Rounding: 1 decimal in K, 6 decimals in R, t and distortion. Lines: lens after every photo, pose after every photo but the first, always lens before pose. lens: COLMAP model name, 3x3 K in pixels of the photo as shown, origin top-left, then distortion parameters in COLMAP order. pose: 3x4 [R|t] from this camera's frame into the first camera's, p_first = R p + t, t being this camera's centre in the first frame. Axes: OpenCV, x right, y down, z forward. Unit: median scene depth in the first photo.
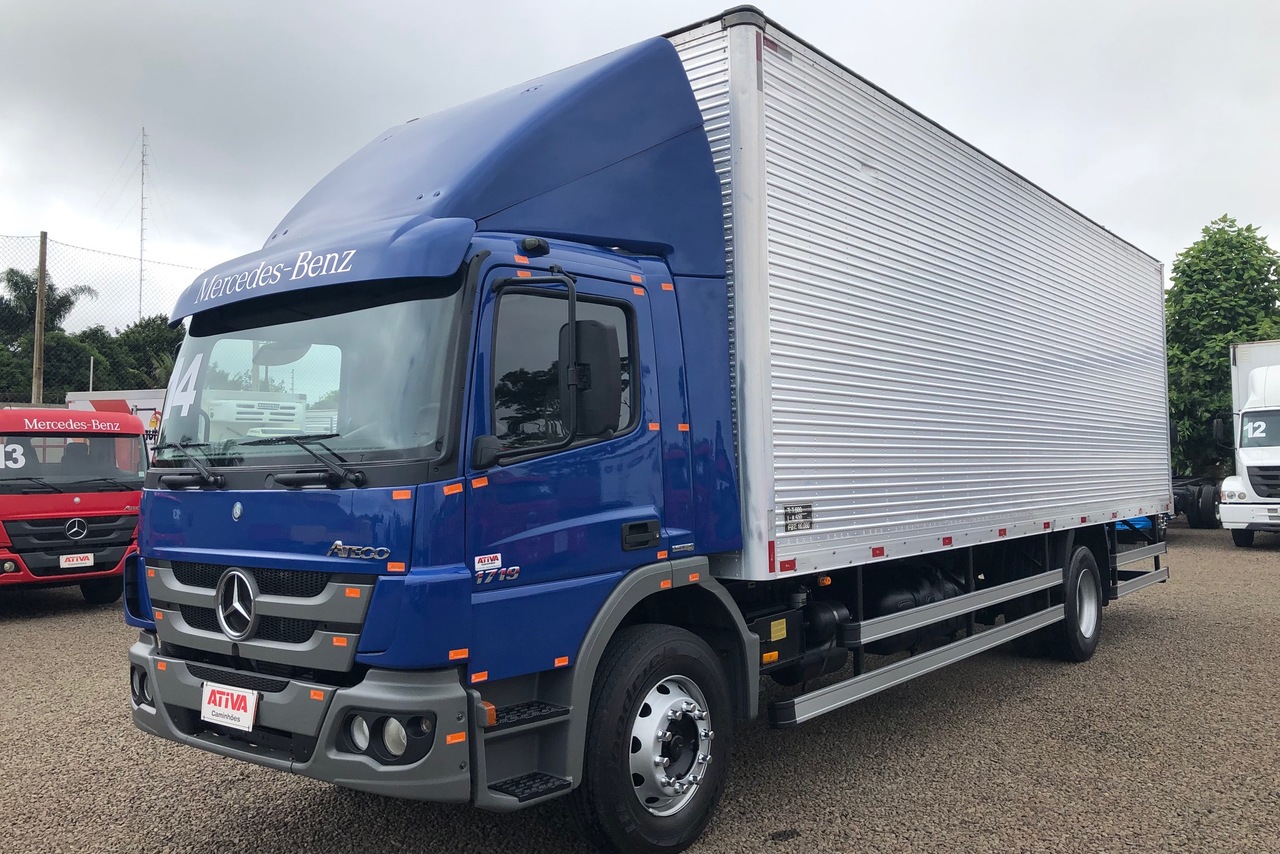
lens RADIAL K [[1035.6, 0, 646.3], [0, 1035.6, 431.7], [0, 0, 1]] dist [0.069537, -0.068383]
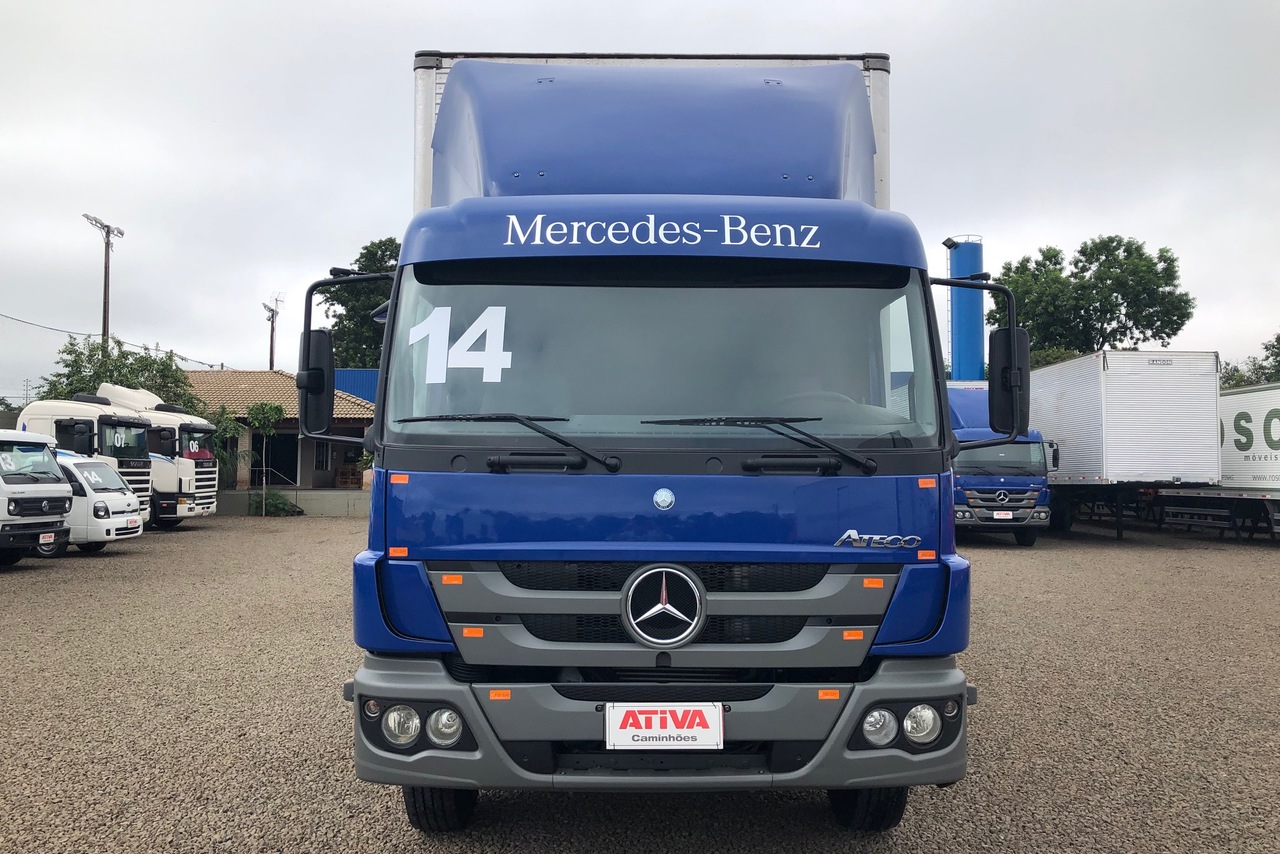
lens RADIAL K [[1035.6, 0, 638.0], [0, 1035.6, 419.6], [0, 0, 1]] dist [0.069537, -0.068383]
pose [[0.765755, 0.051634, 0.641056, -0.997699], [-0.045302, 0.998627, -0.026321, 0.034723], [-0.641535, -0.008886, 0.767043, 0.368492]]
